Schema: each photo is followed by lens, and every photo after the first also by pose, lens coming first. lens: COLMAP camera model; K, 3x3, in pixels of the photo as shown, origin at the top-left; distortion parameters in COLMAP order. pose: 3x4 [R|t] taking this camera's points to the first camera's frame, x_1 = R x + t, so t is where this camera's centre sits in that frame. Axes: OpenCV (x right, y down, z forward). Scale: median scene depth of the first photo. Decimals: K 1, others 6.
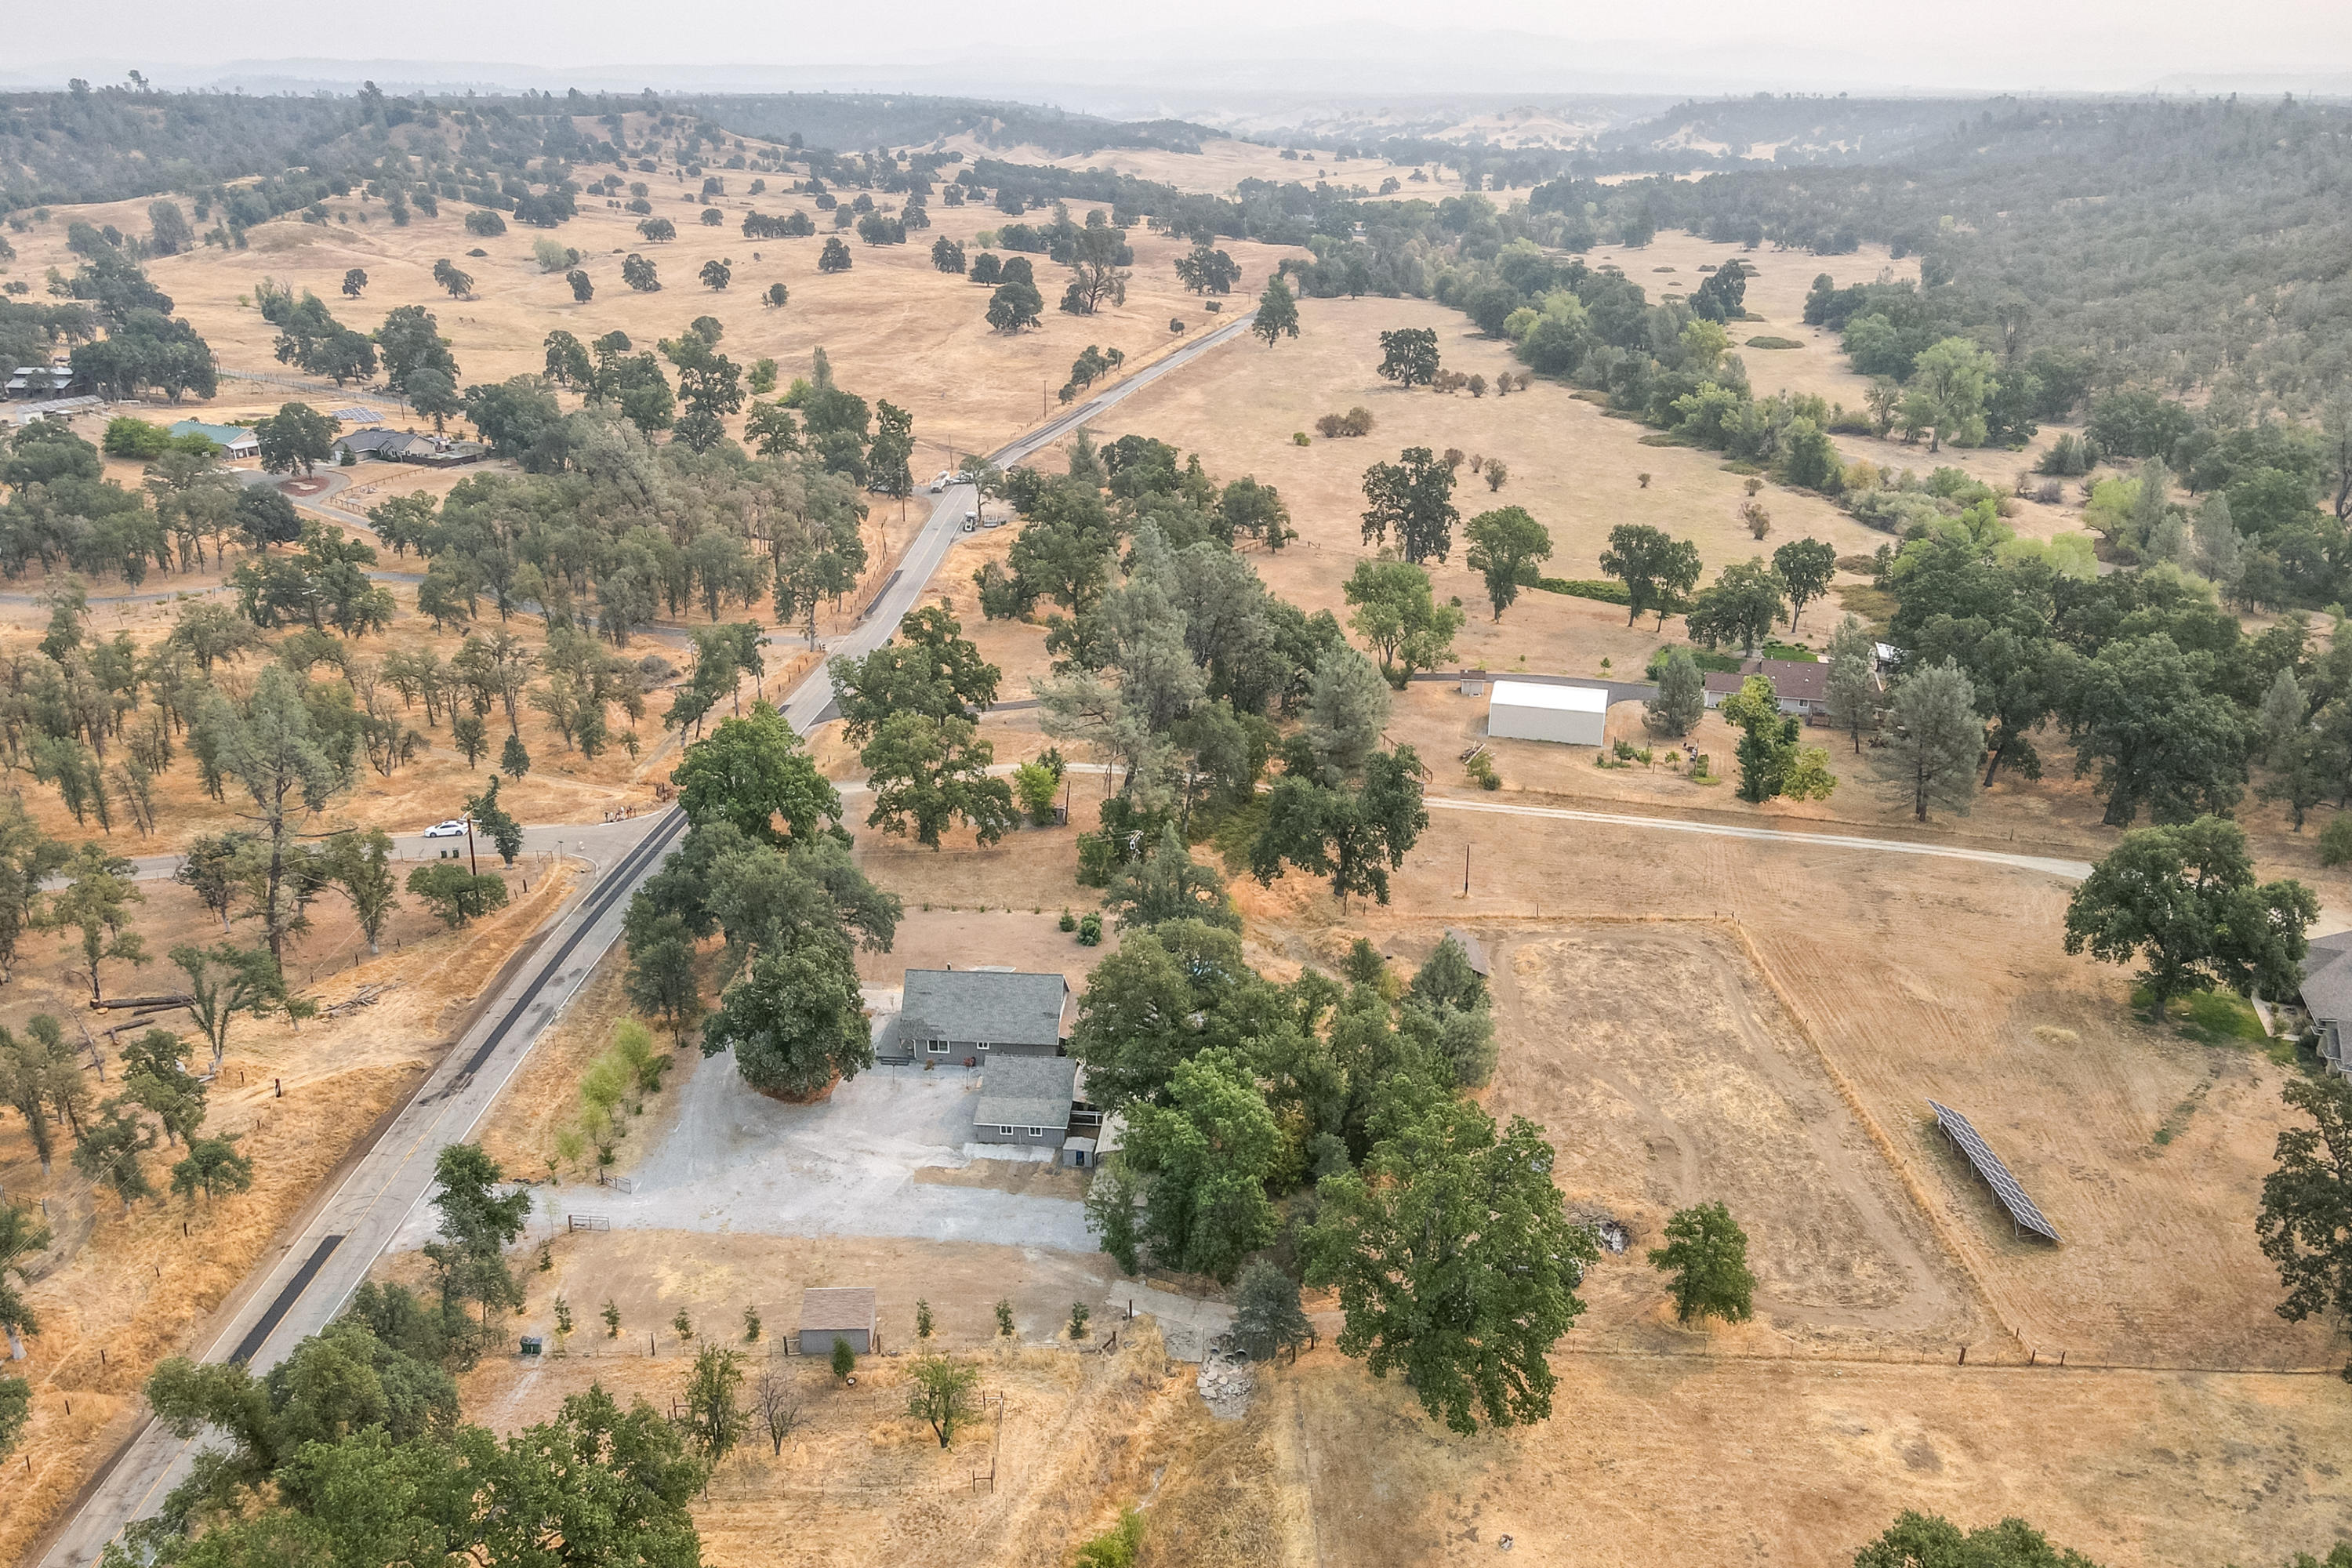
lens RADIAL K [[1726.3, 0, 1177.5], [0, 1726.3, 762.1], [0, 0, 1]] dist [0.003171, 0.025702]
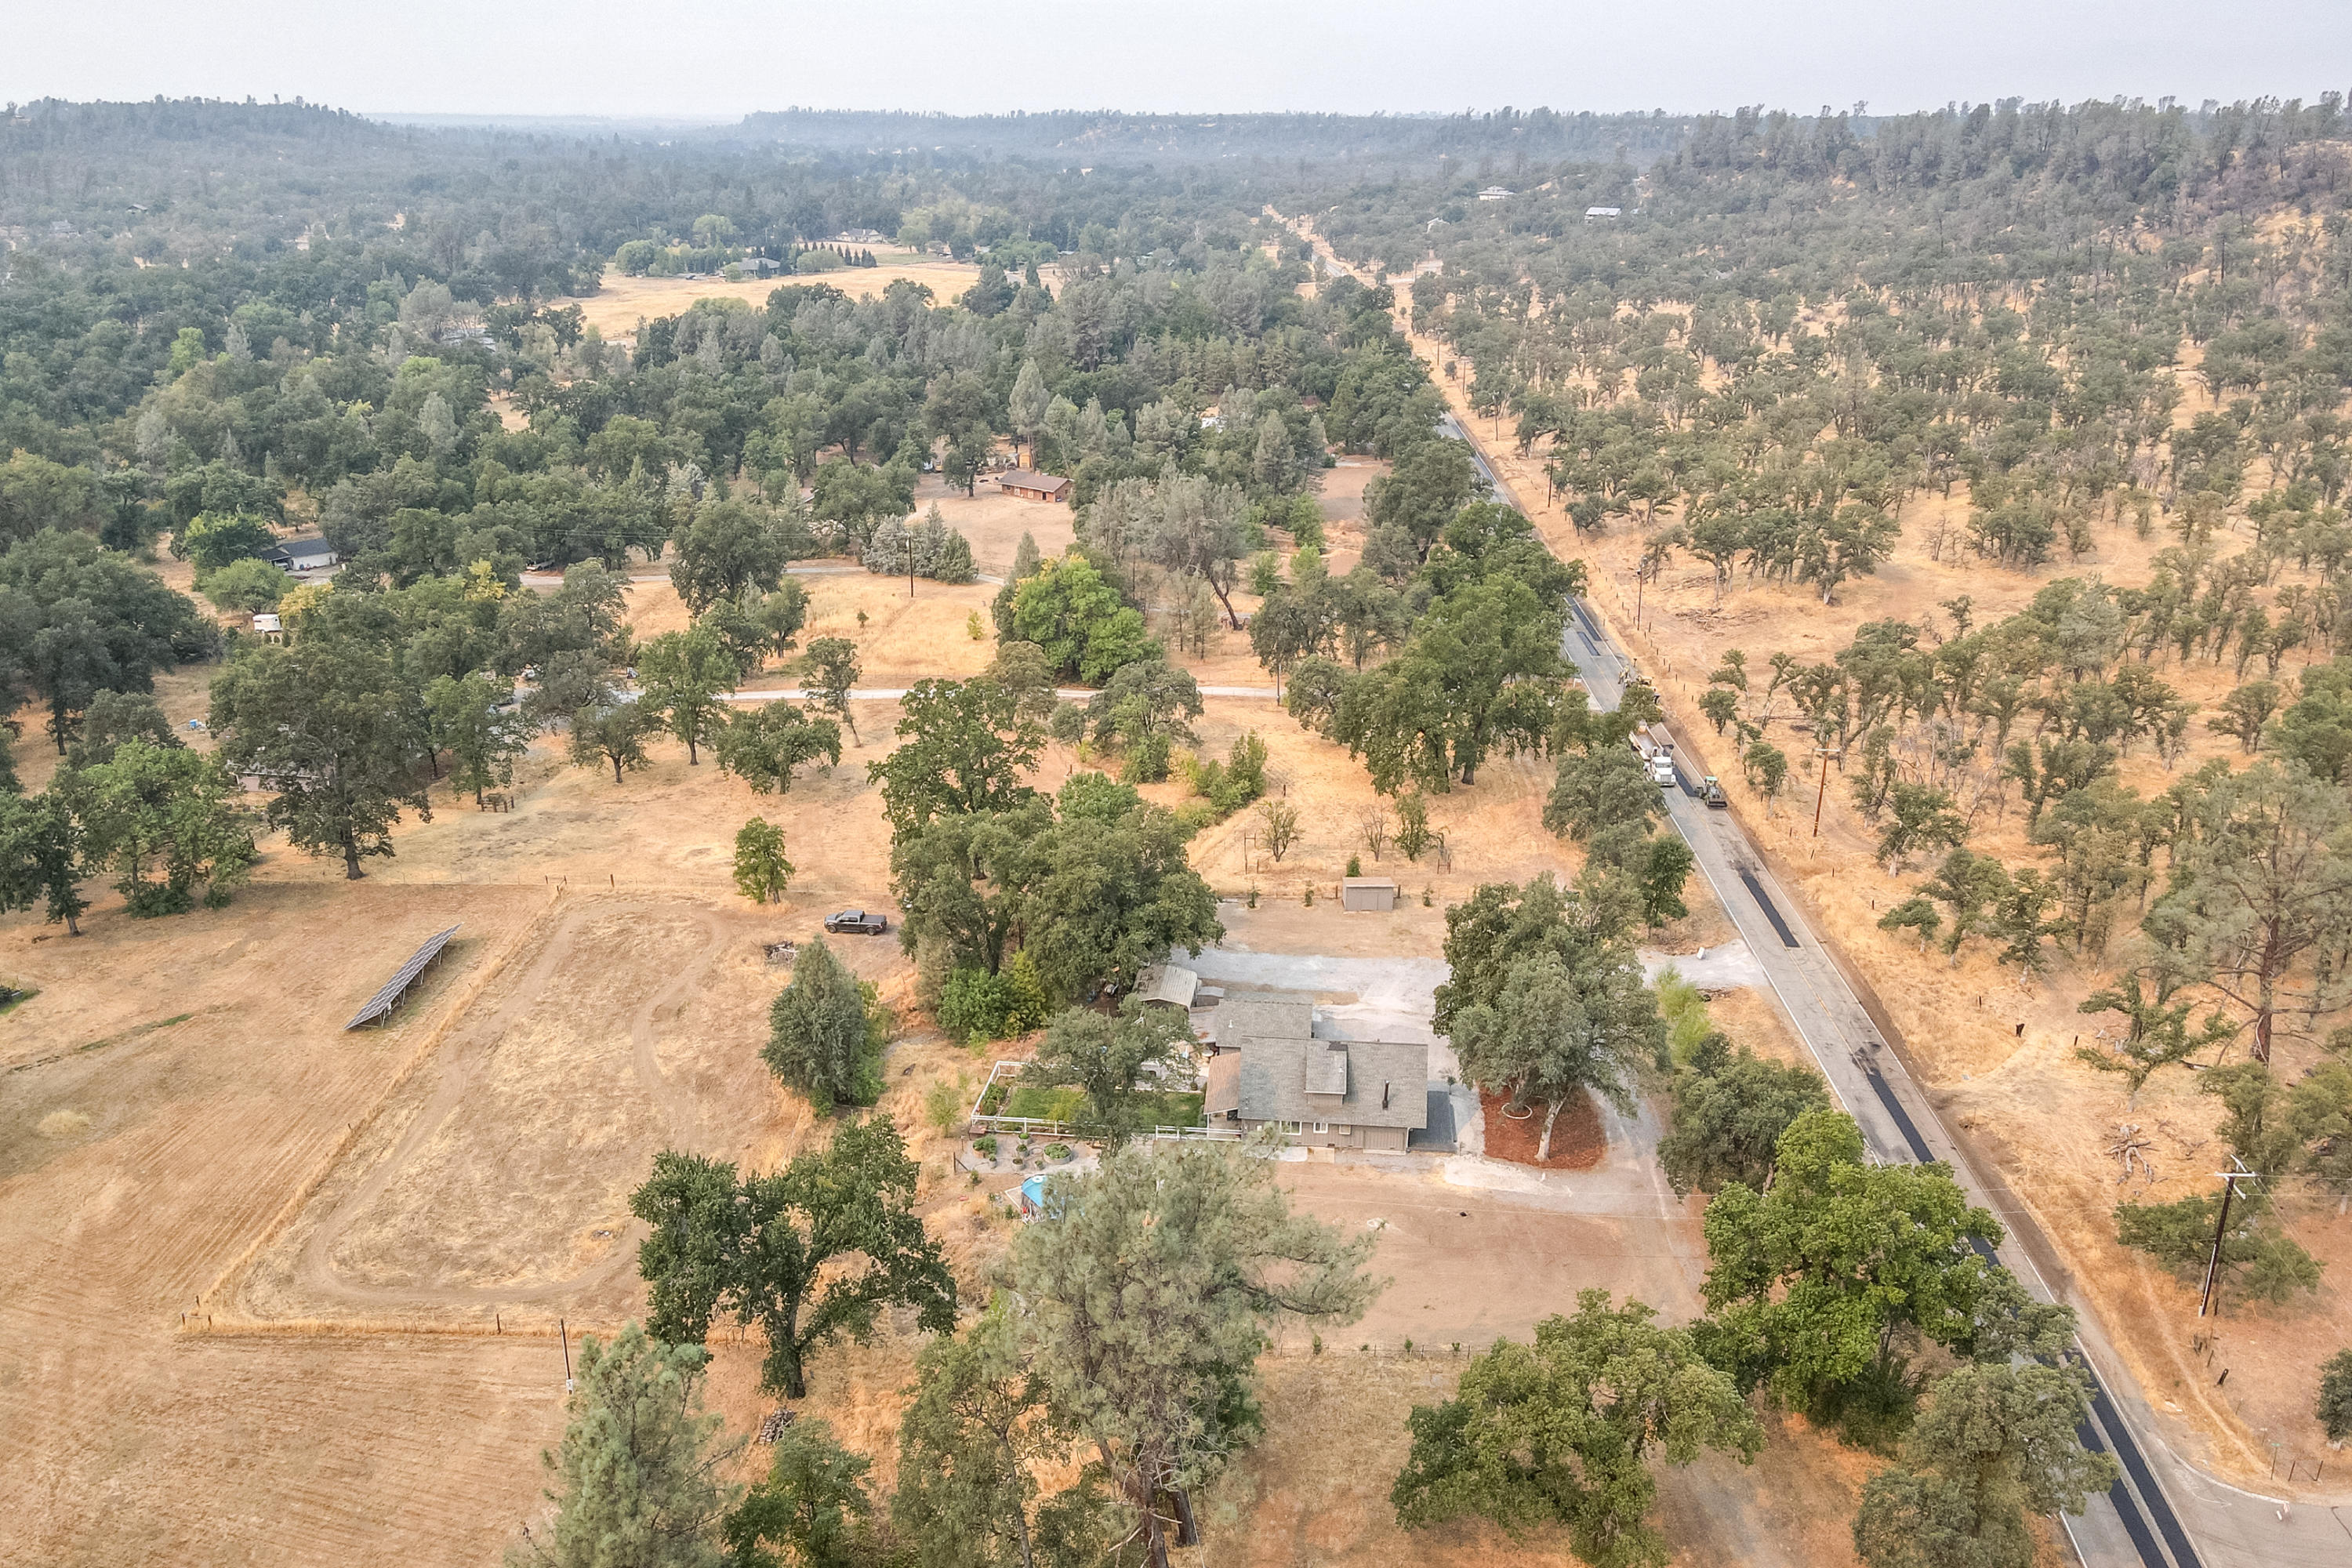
lens RADIAL K [[1726.3, 0, 1154.1], [0, 1726.3, 777.2], [0, 0, 1]] dist [0.003171, 0.025702]
pose [[-0.999432, -0.020483, 0.026753, -0.046843], [0.002605, 0.744640, 0.667461, -0.613750], [-0.033593, 0.667152, -0.744164, 1.737102]]
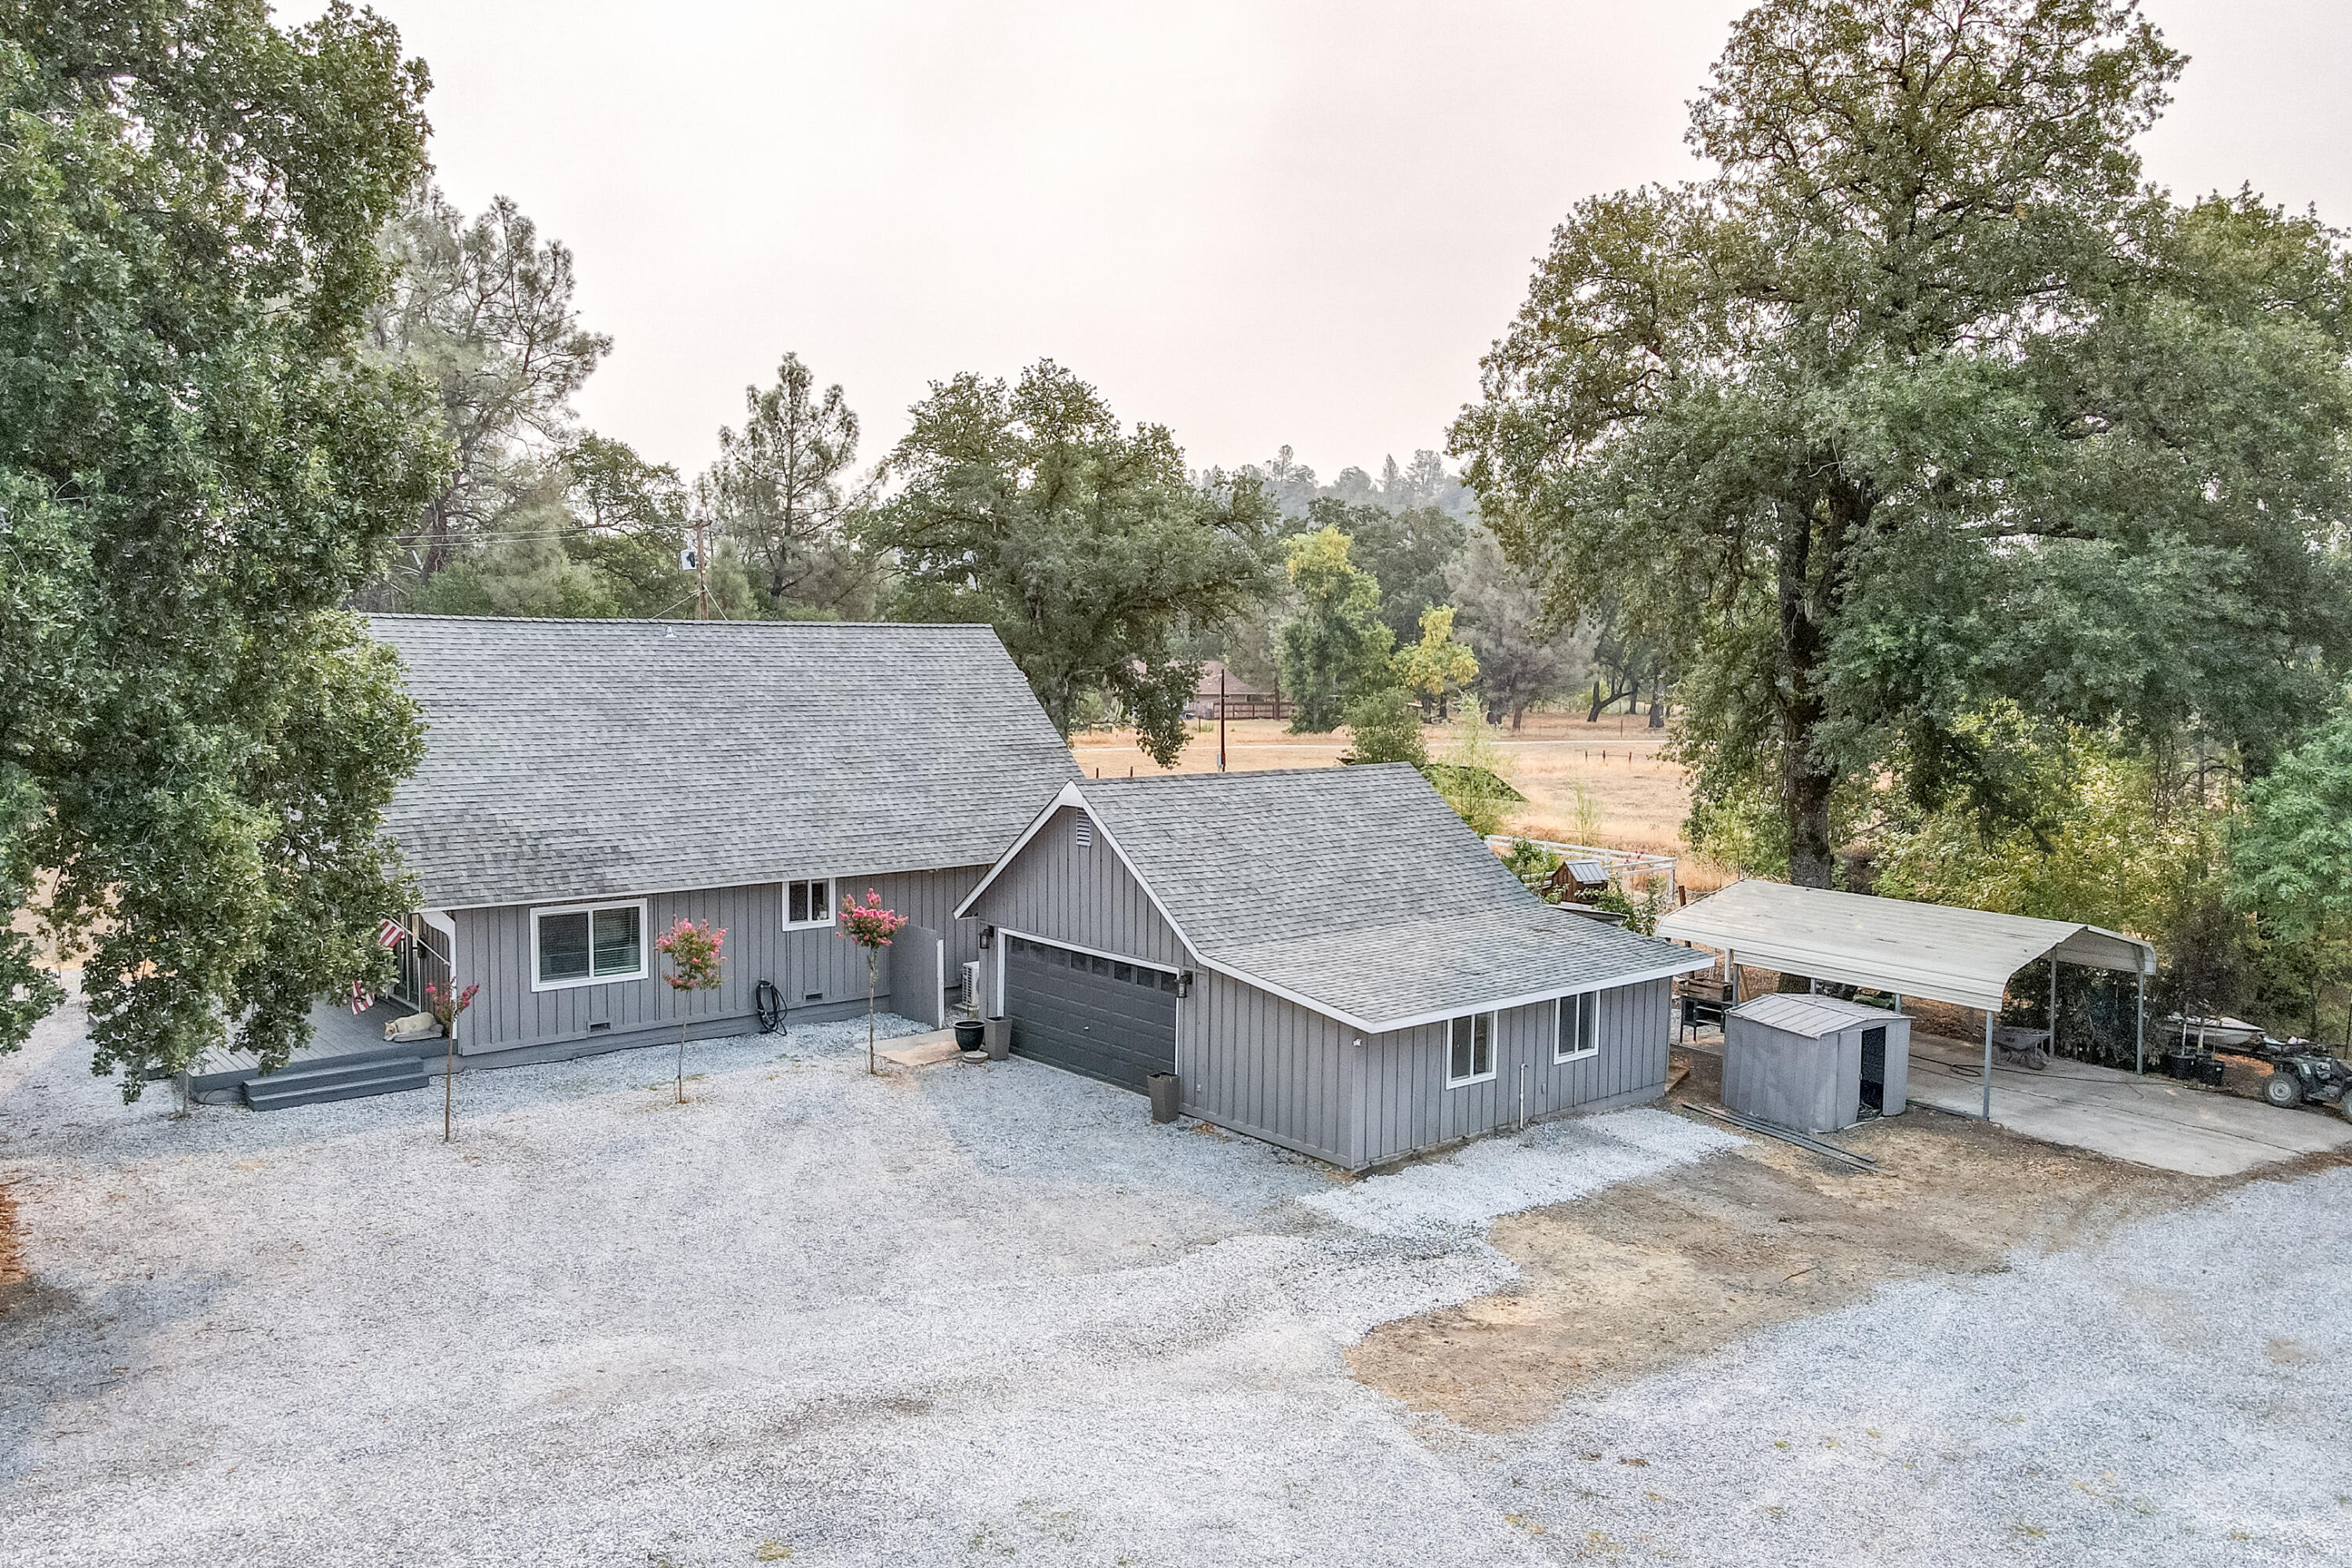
lens RADIAL K [[1726.3, 0, 1165.9], [0, 1726.3, 776.7], [0, 0, 1]] dist [0.003171, 0.025702]
pose [[0.718267, -0.057815, 0.693361, -0.243785], [0.240672, 0.955669, -0.169629, 0.213368], [-0.652817, 0.288711, 0.700340, 0.911508]]
